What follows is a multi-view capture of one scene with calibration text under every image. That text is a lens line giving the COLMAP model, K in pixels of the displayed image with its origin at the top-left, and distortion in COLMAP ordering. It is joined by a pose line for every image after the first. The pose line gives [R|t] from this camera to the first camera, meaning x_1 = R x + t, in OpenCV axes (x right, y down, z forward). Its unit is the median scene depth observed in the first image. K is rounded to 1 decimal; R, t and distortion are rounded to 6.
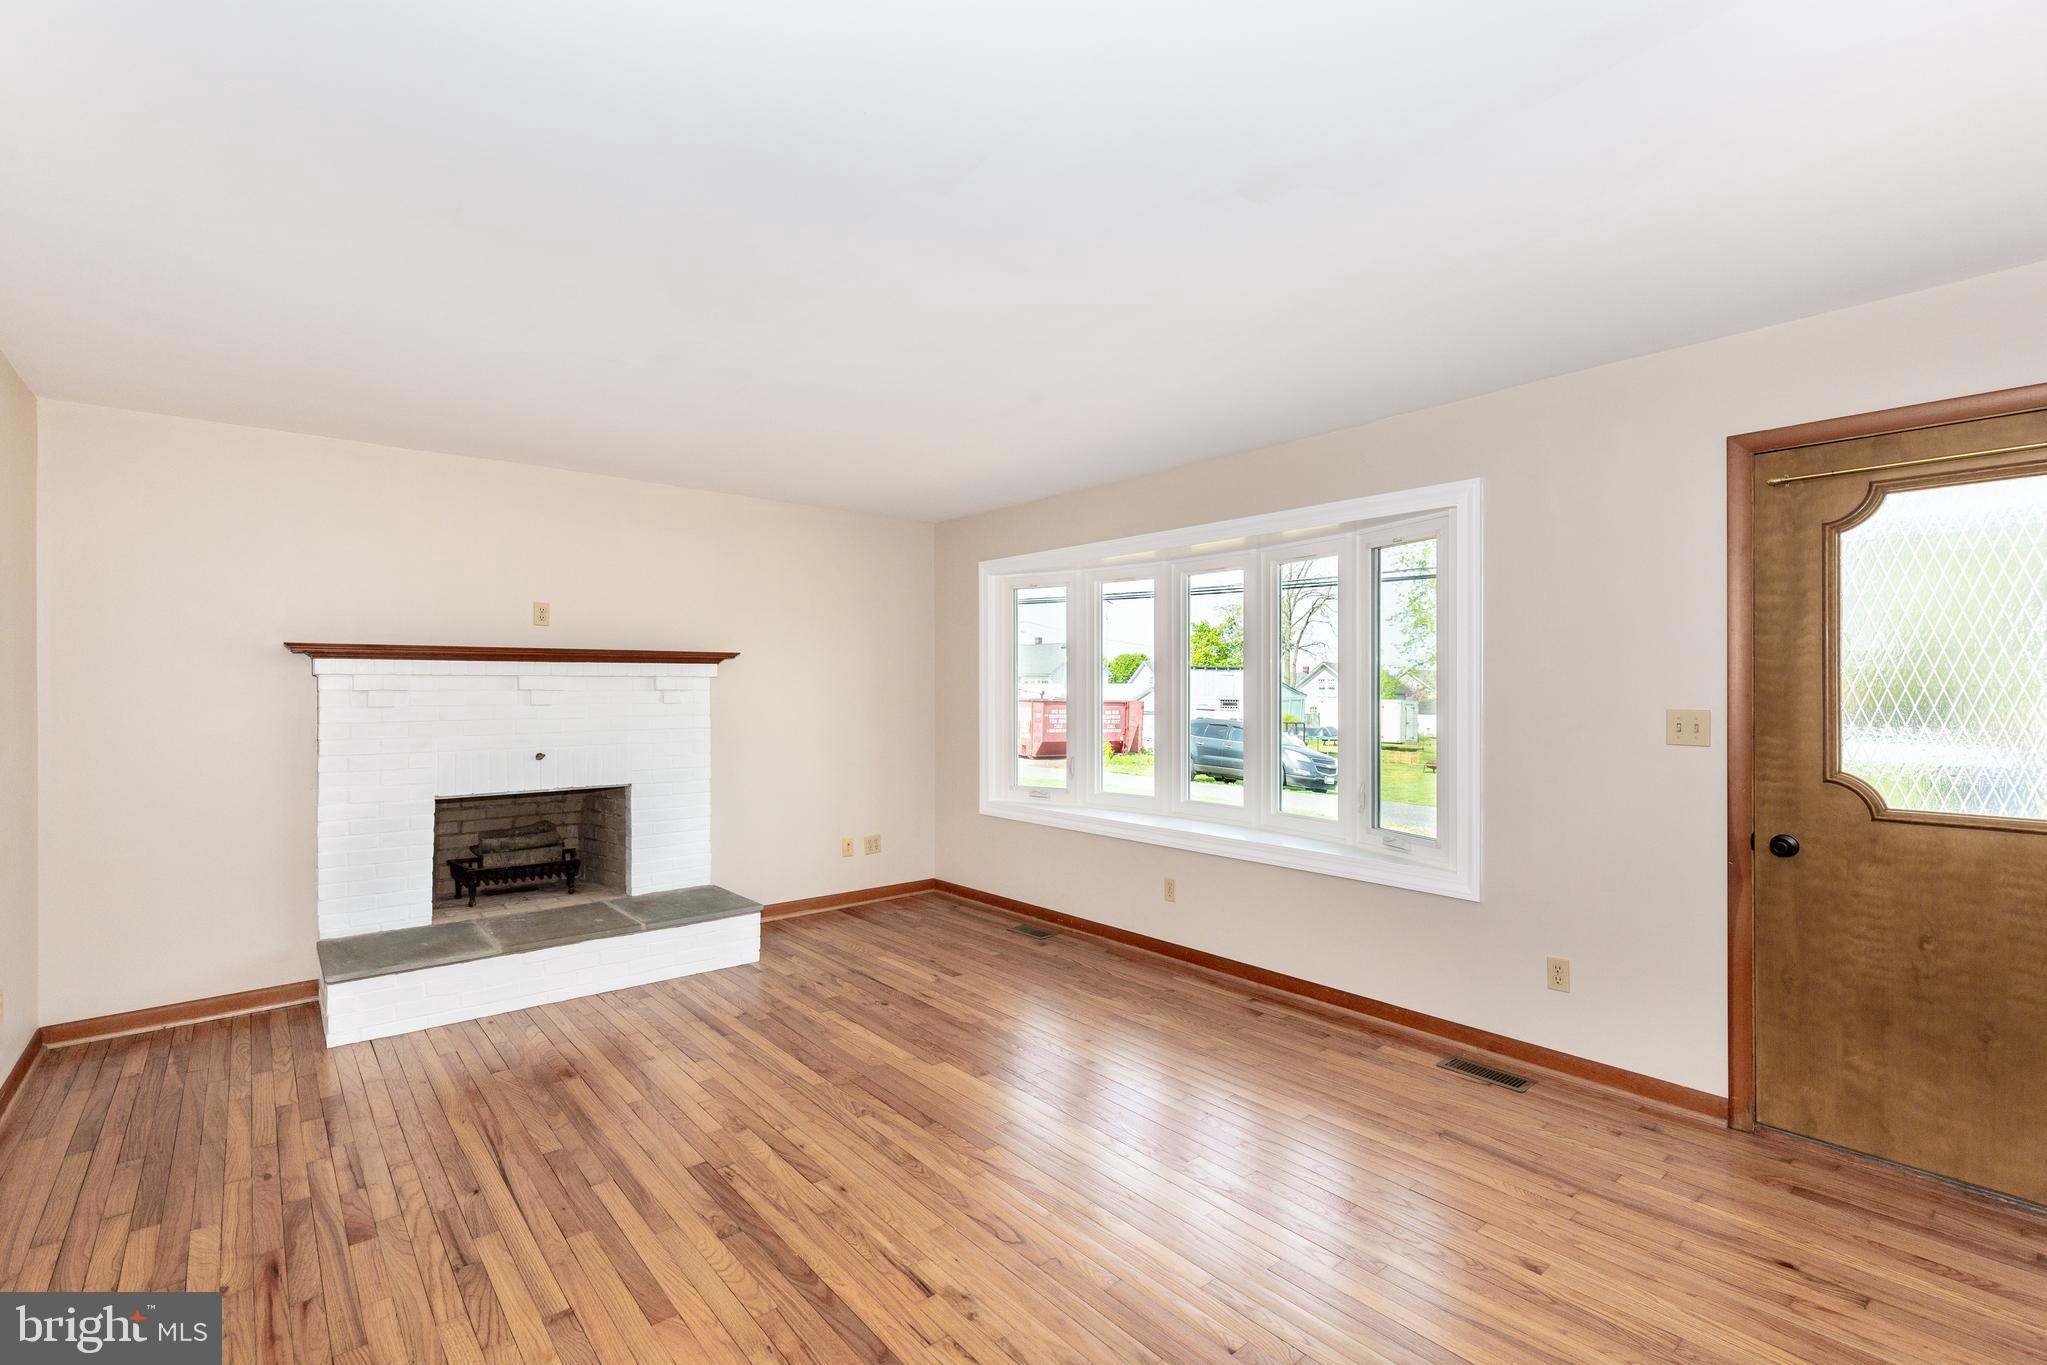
lens RADIAL K [[895.9, 0, 1023.5], [0, 895.9, 682.5], [0, 0, 1]] dist [-0.001872, -0.000154]
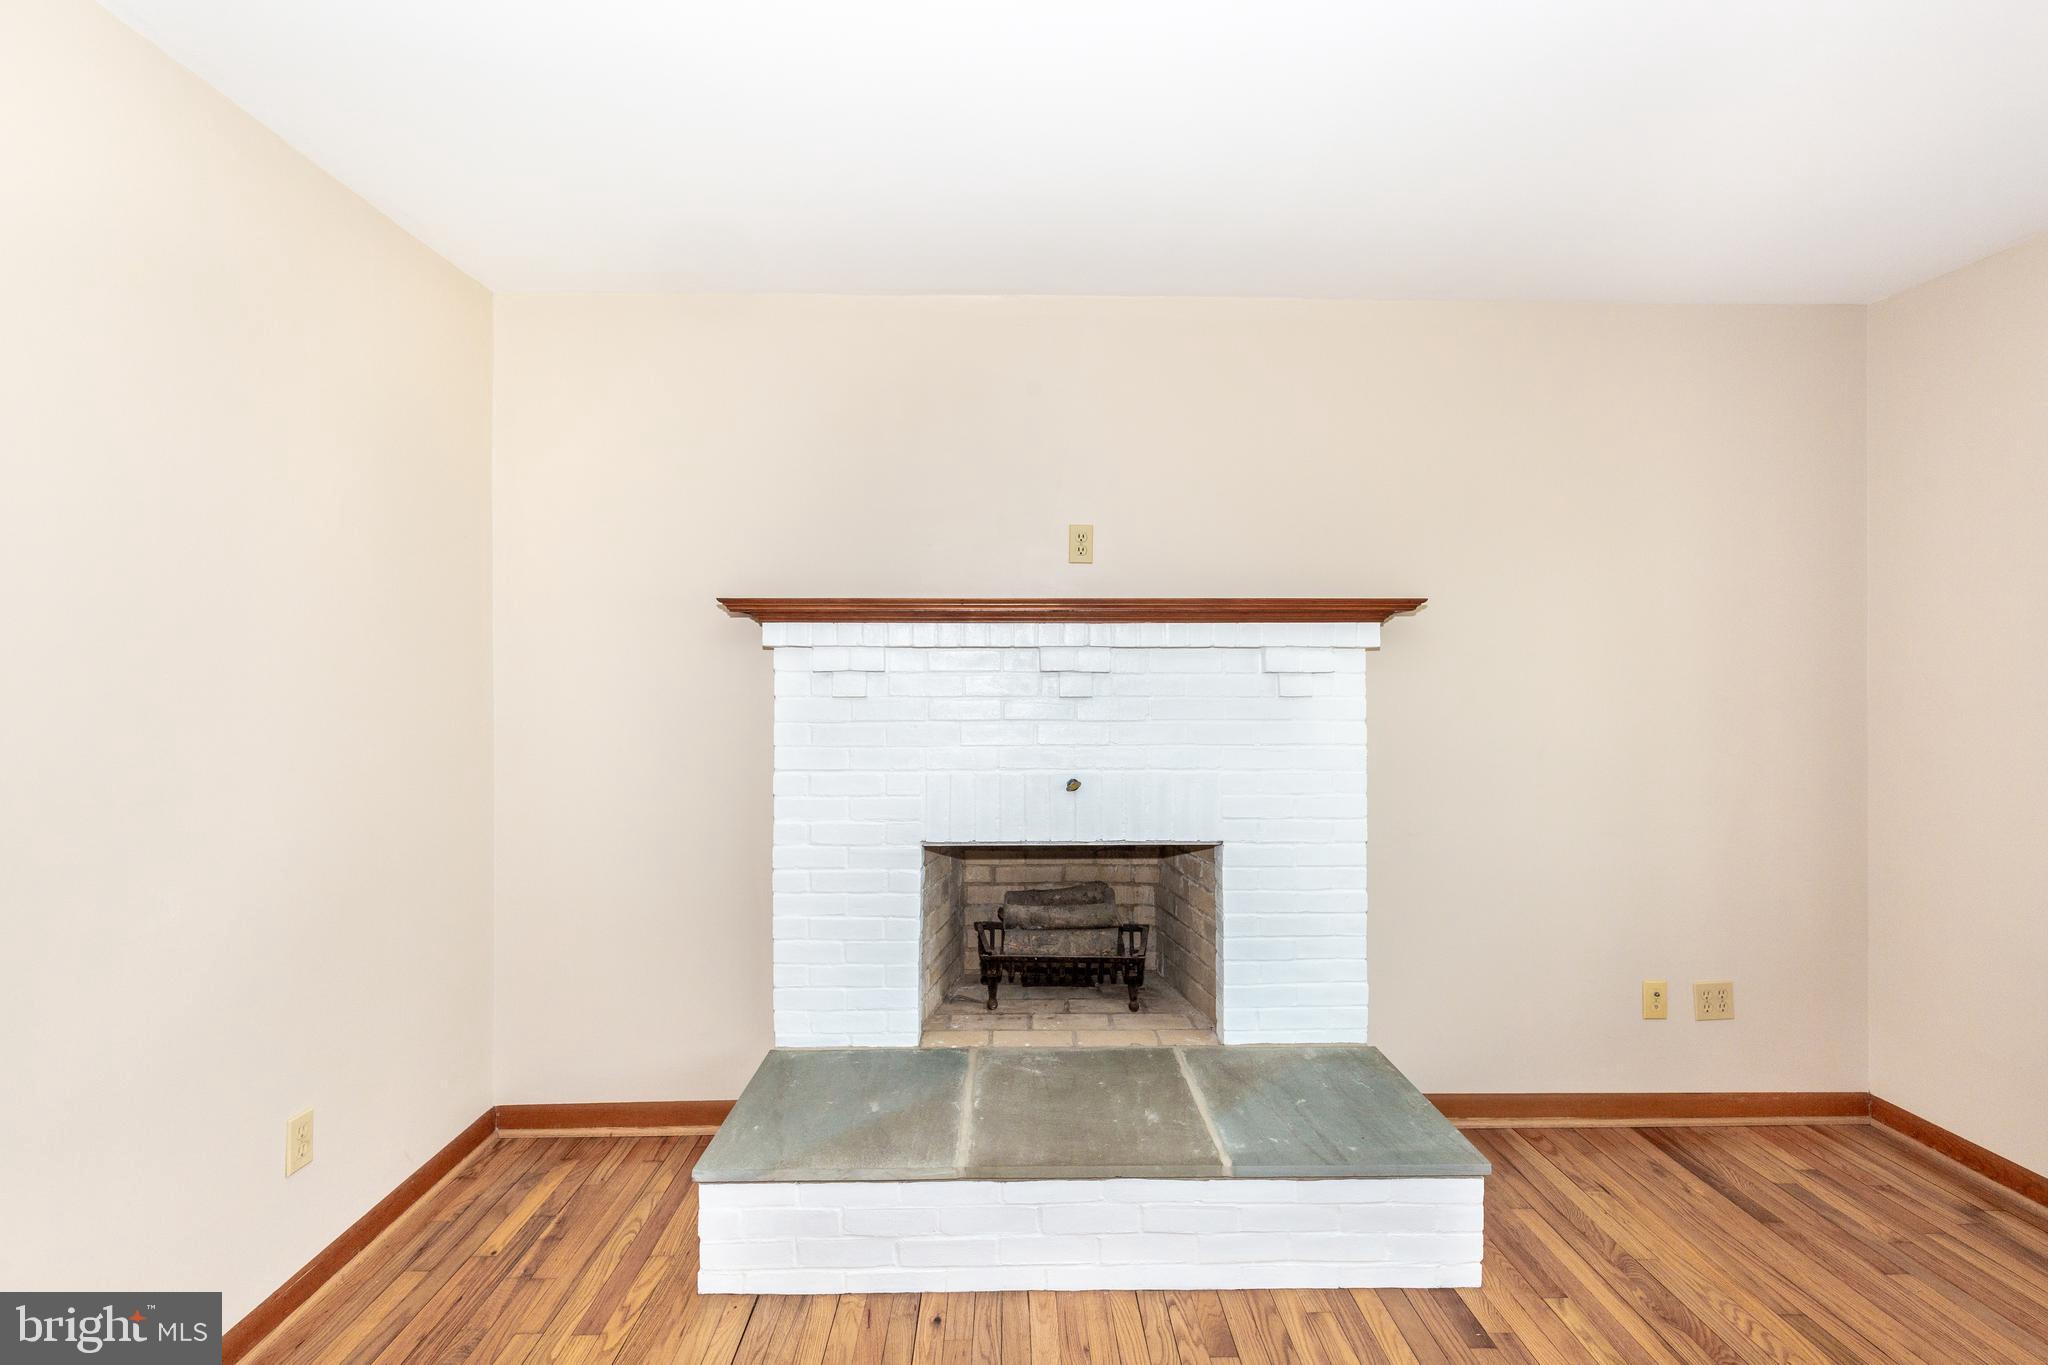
lens RADIAL K [[930.9, 0, 1019.6], [0, 930.9, 685.6], [0, 0, 1]] dist [0.015750, -0.004523]
pose [[0.772848, 0.010582, -0.634503, -0.175555], [0.002151, 0.999812, 0.019294, 0.005510], [0.634588, -0.016276, 0.772679, 0.490455]]
